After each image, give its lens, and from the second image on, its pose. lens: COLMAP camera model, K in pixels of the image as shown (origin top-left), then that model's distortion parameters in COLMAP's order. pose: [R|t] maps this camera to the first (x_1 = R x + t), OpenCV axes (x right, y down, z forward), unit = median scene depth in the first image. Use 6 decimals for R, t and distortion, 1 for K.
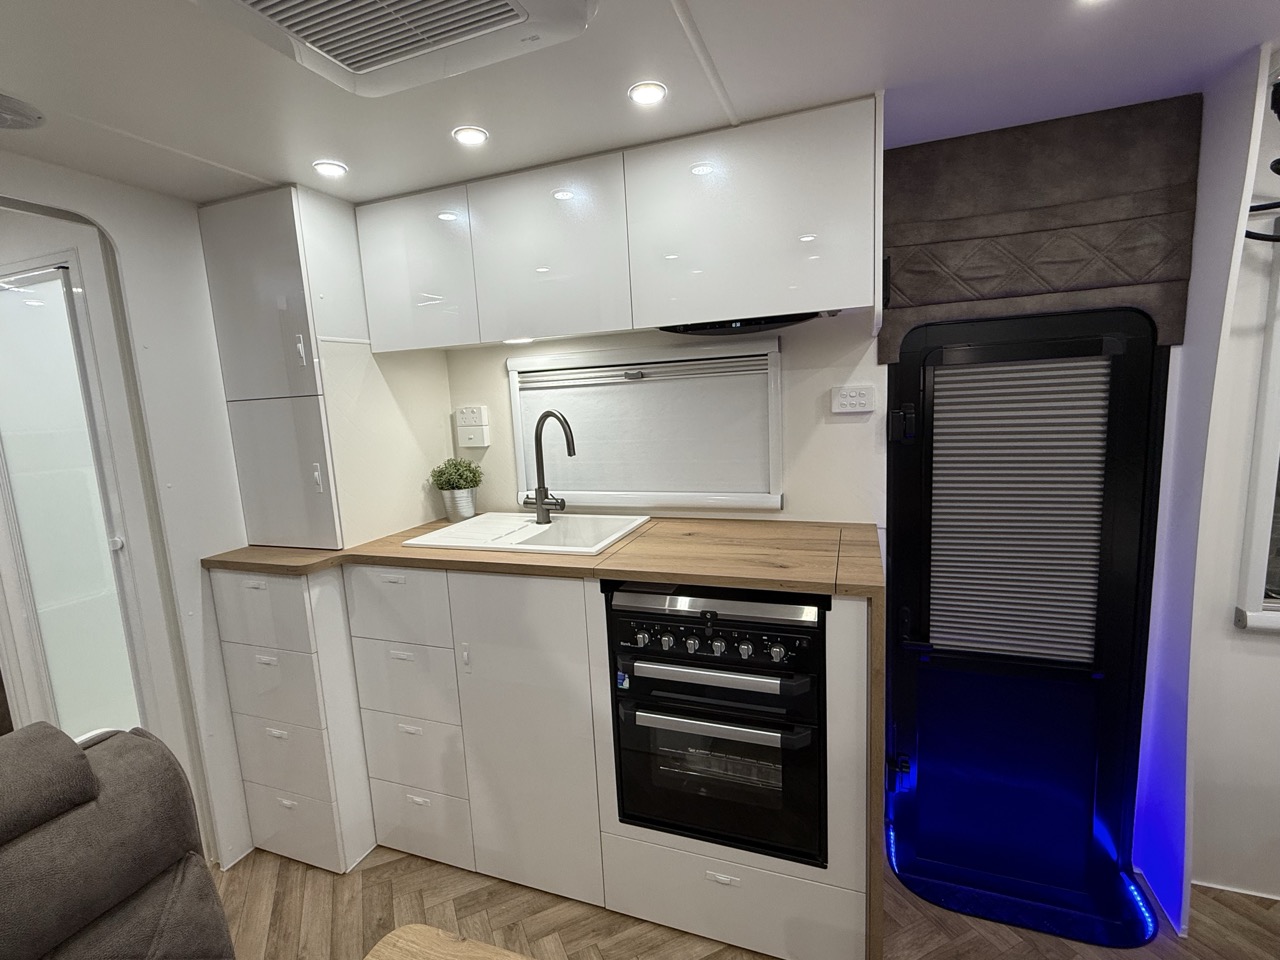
lens RADIAL K [[583.3, 0, 637.5], [0, 583.3, 482.4], [0, 0, 1]] dist [0.001532, 0.000229]
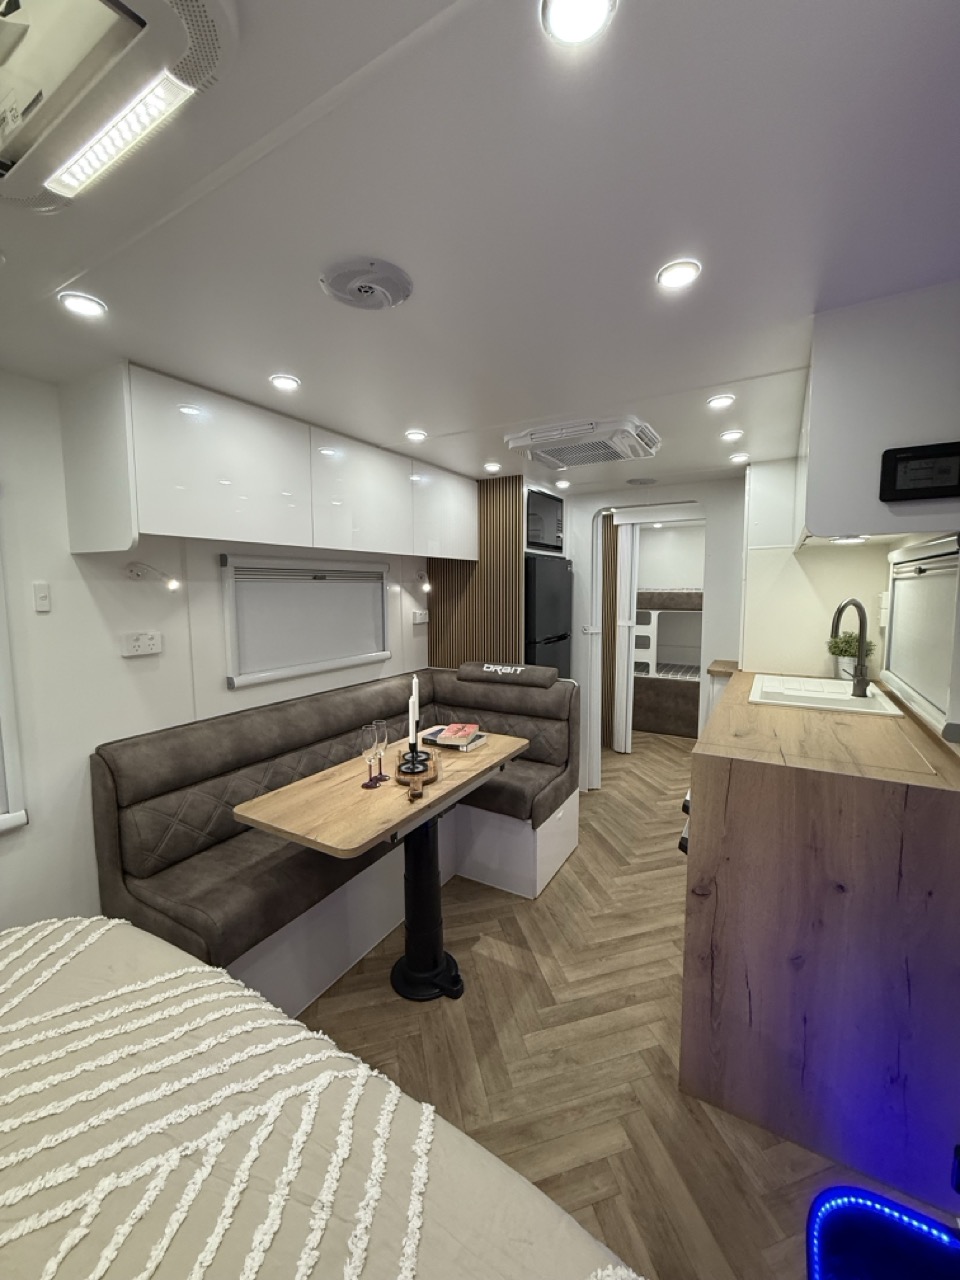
lens RADIAL K [[505.8, 0, 482.7], [0, 505.8, 637.3], [0, 0, 1]] dist [0.008433, -0.000009]
pose [[-0.165941, 0.147103, -0.975102, 1.036161], [-0.127923, 0.977245, 0.169196, -0.132932], [0.977803, 0.152815, -0.143348, 0.448906]]
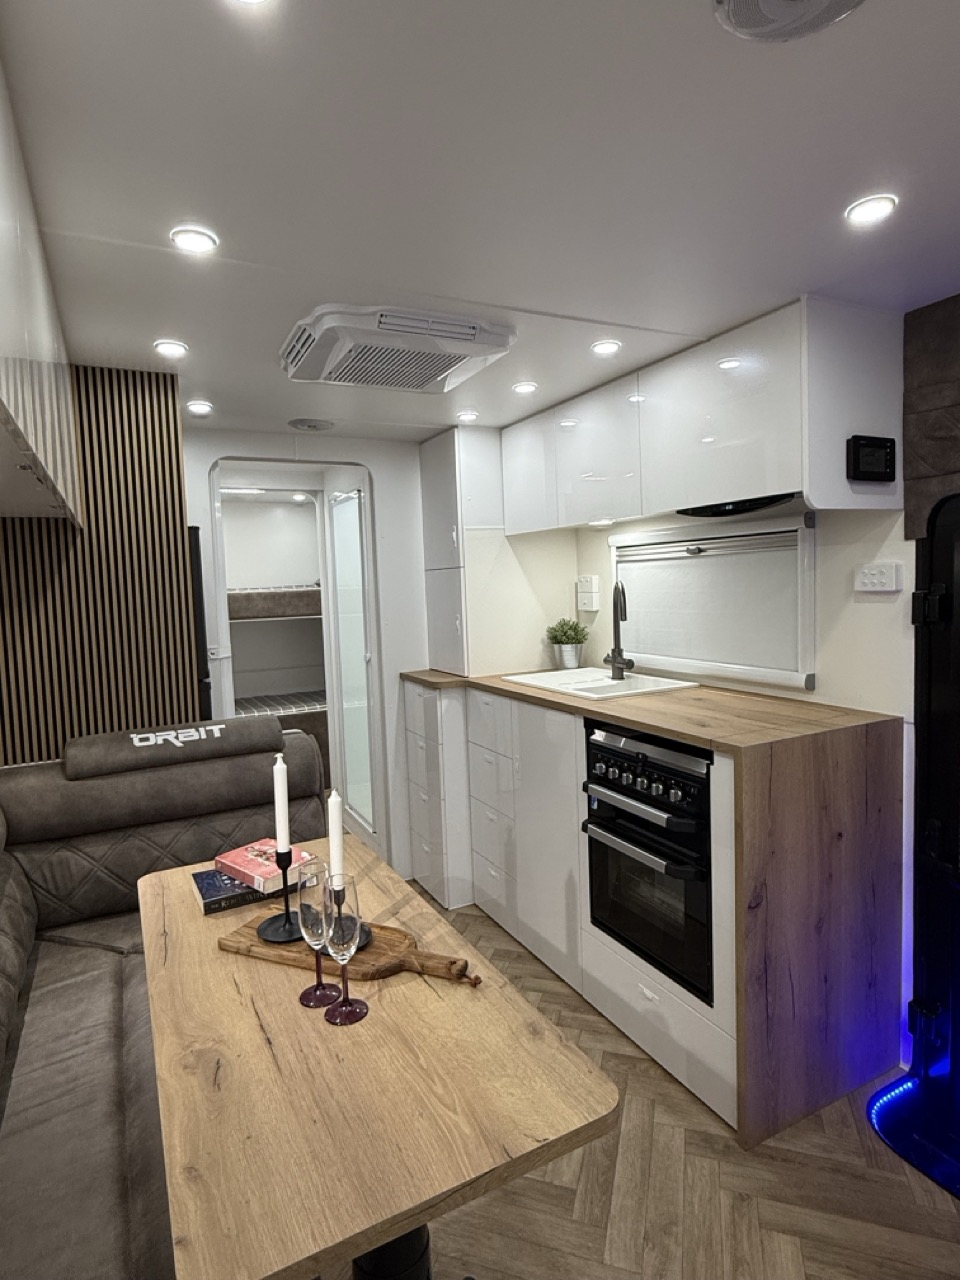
lens RADIAL K [[704.9, 0, 480.0], [0, 704.9, 640.0], [0, 0, 1]] dist [0.012801, -0.001500]
pose [[0.737152, 0.079548, -0.671028, 0.629981], [-0.098420, 0.995096, 0.009846, 0.006802], [0.668521, 0.058785, 0.741366, -0.232408]]
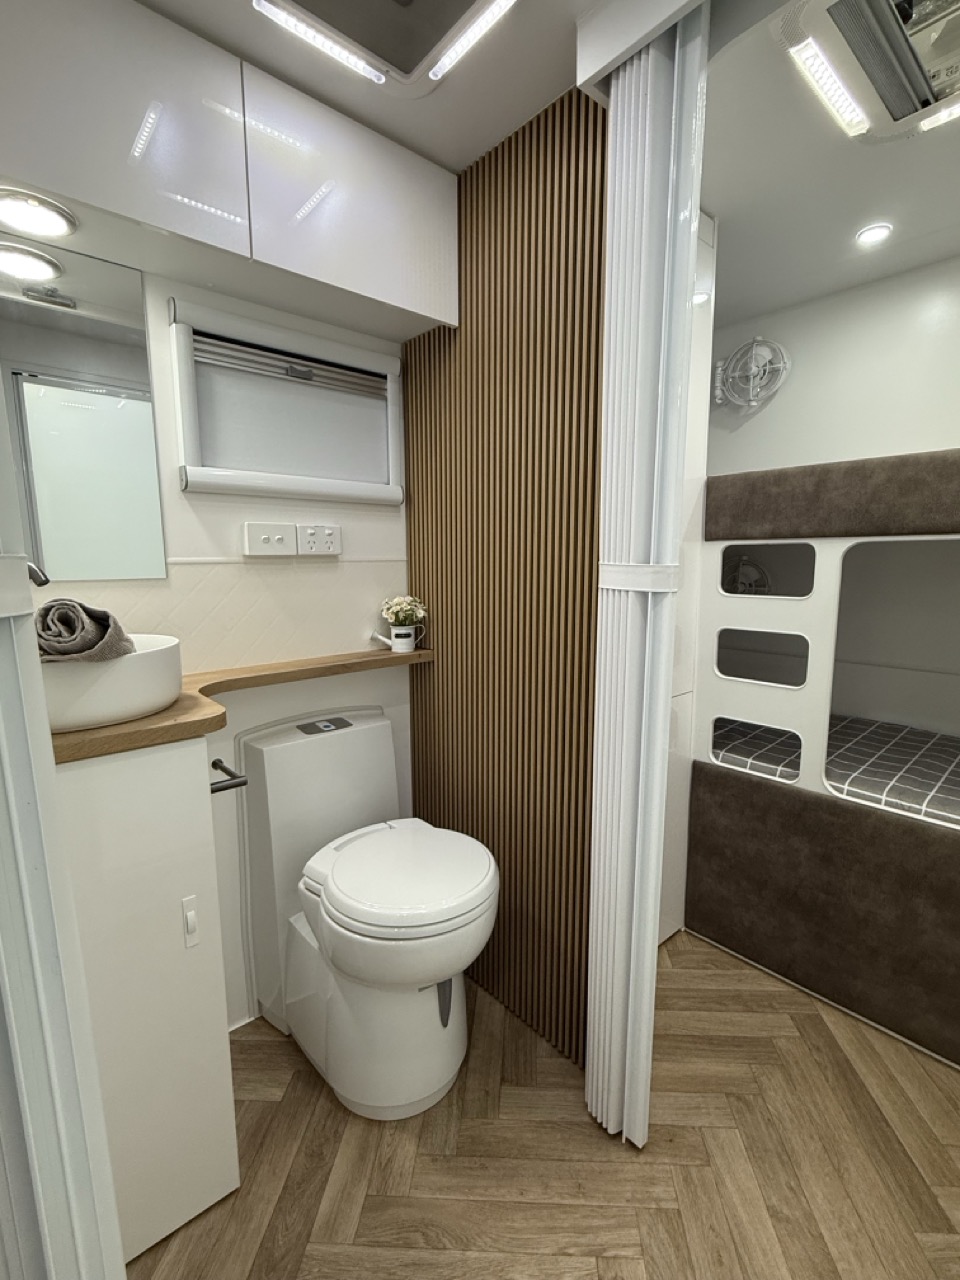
lens RADIAL K [[583.3, 0, 479.1], [0, 583.3, 637.7], [0, 0, 1]] dist [0.001532, 0.000229]
pose [[-0.472246, 0.171710, -0.864580, -0.812736], [-0.098049, 0.964523, 0.245115, 0.048038], [0.875997, 0.200526, -0.438656, 0.888814]]
